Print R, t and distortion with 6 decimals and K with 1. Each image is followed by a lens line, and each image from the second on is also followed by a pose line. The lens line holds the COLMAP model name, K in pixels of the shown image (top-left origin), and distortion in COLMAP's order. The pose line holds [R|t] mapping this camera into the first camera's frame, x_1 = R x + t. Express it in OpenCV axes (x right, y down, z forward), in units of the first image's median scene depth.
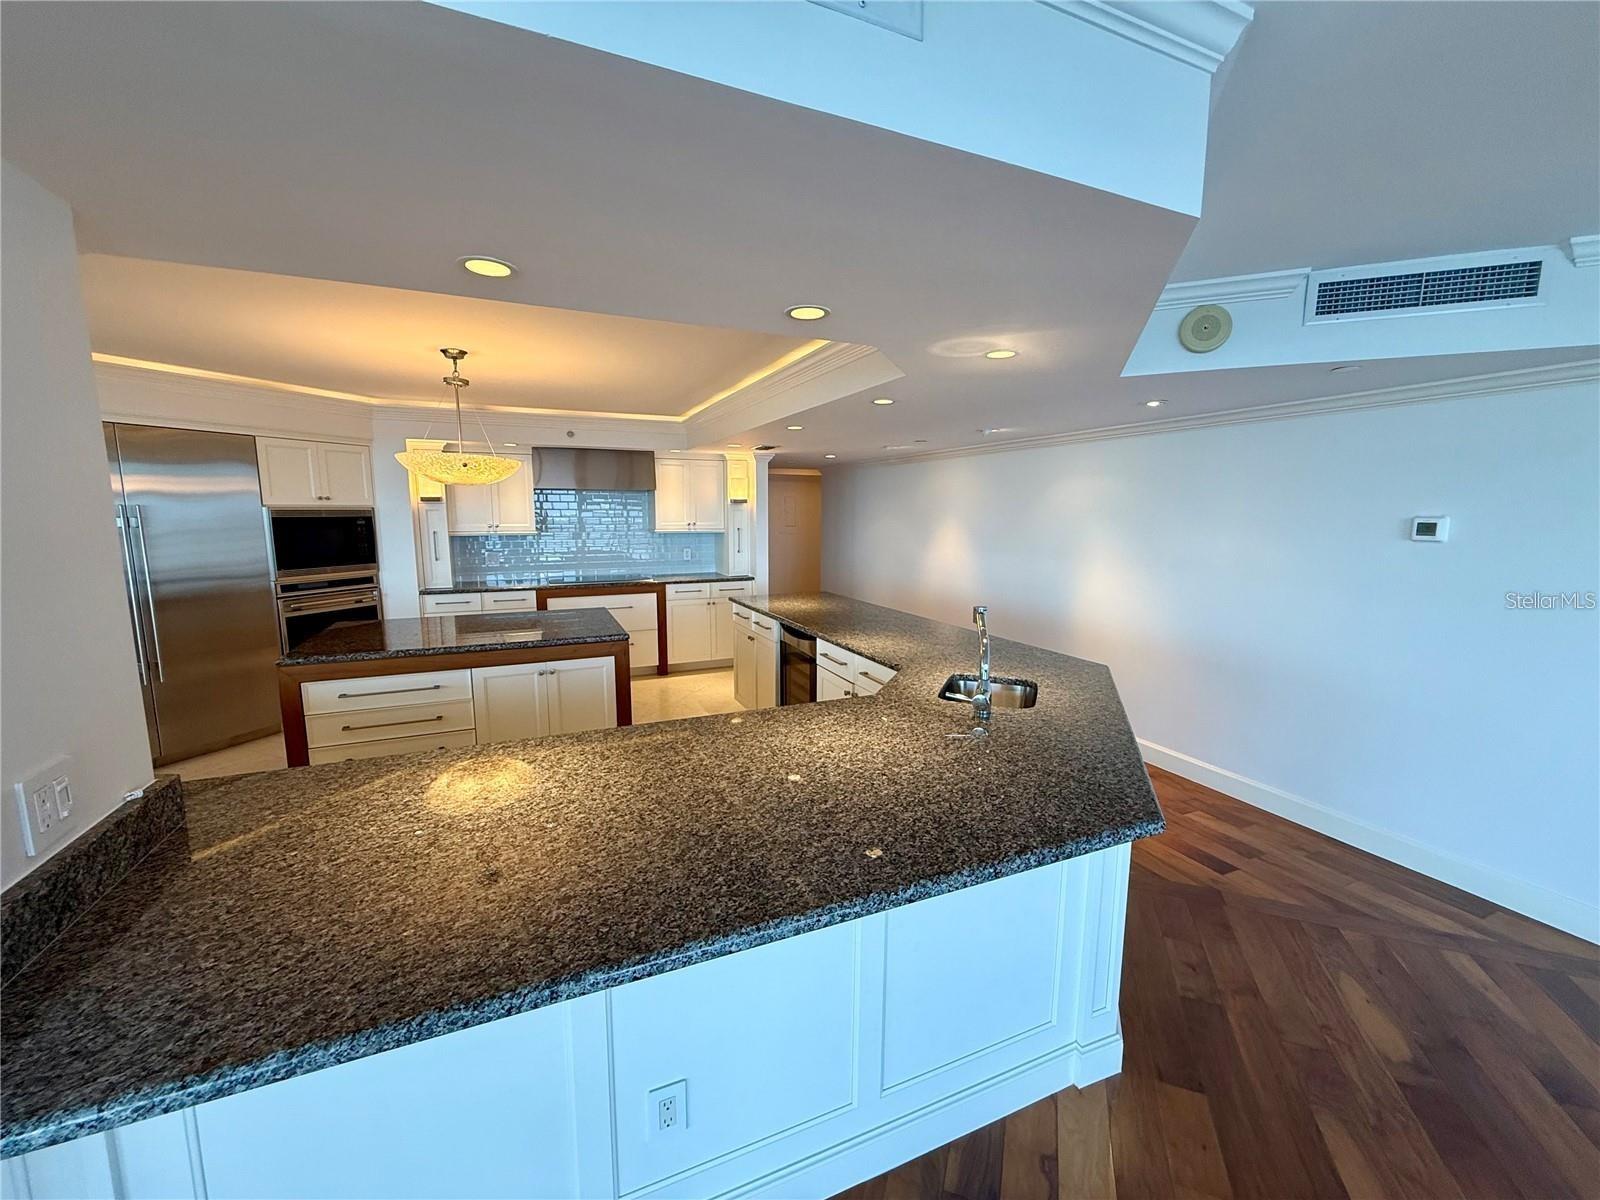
lens RADIAL K [[634.7, 0, 799.2], [0, 634.7, 595.7], [0, 0, 1]] dist [-0.000197, -0.000208]
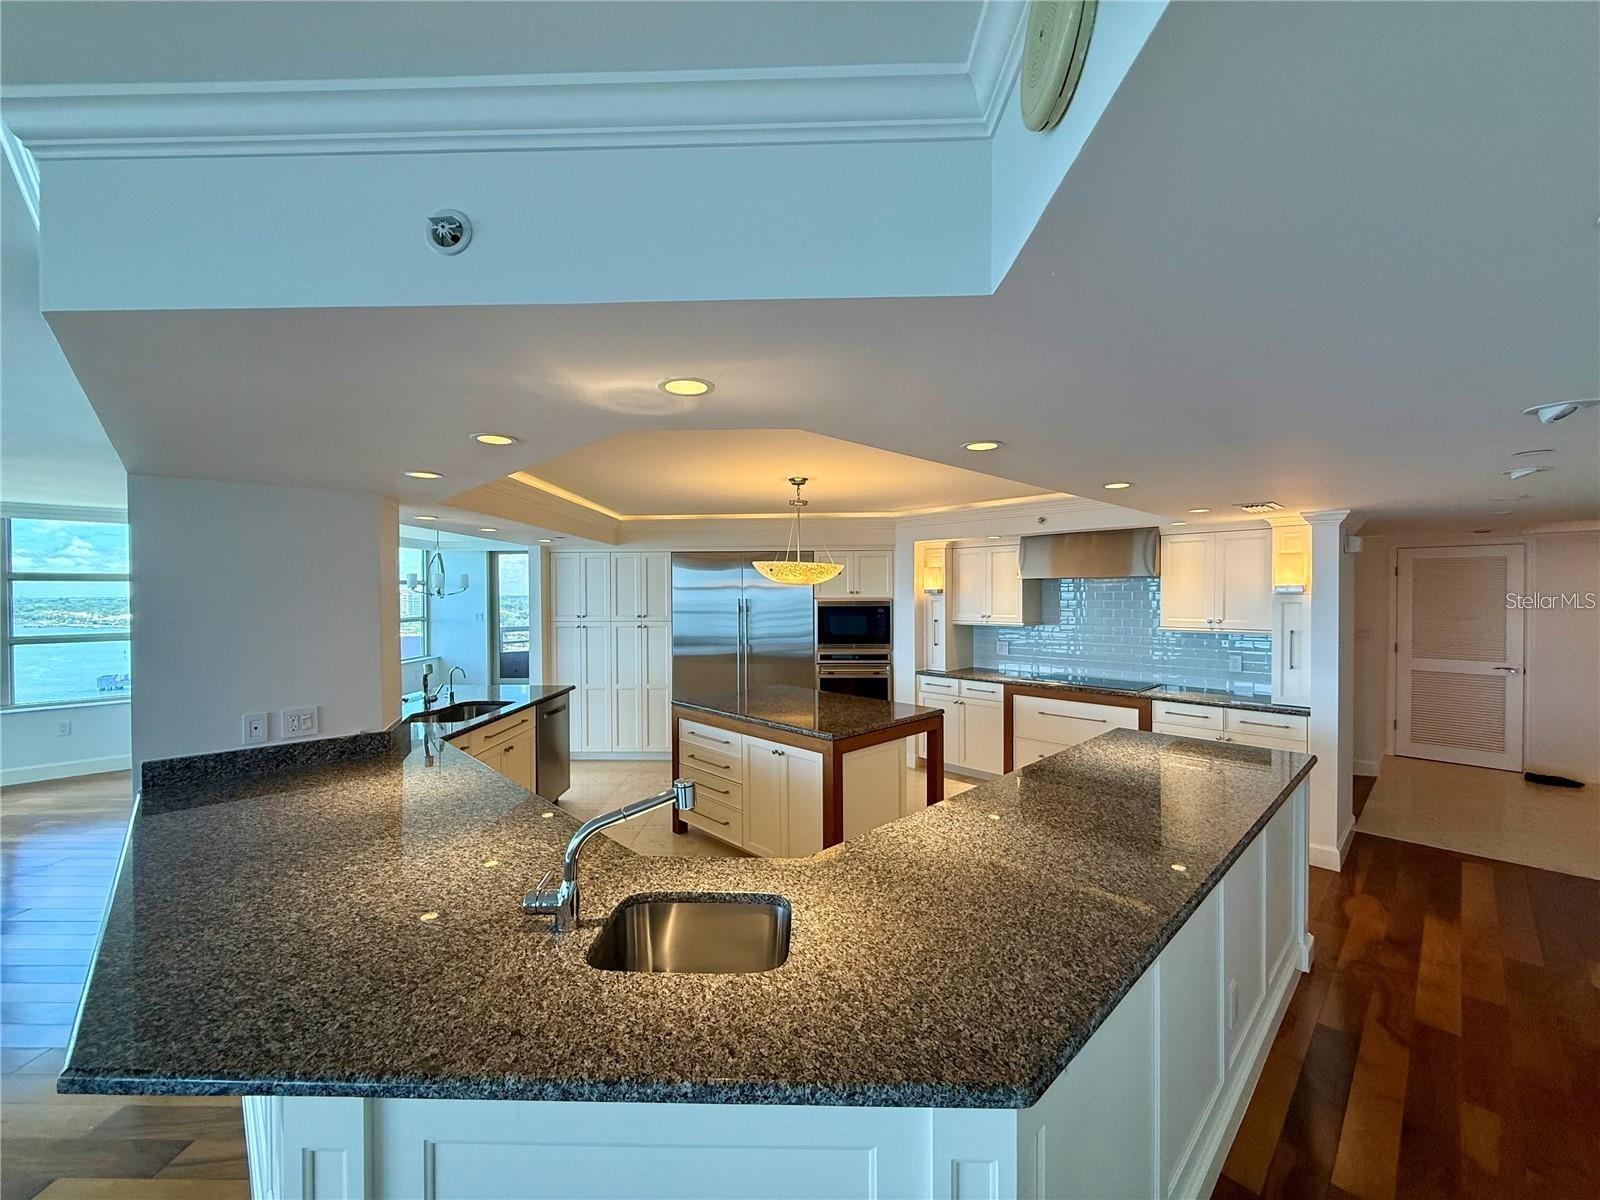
lens RADIAL K [[634.7, 0, 790.6], [0, 634.7, 602.8], [0, 0, 1]] dist [-0.000197, -0.000208]
pose [[0.337140, 0.011125, -0.941389, 0.393883], [-0.117801, 0.992570, -0.030459, -0.066022], [0.934056, 0.121166, 0.335945, 0.373127]]
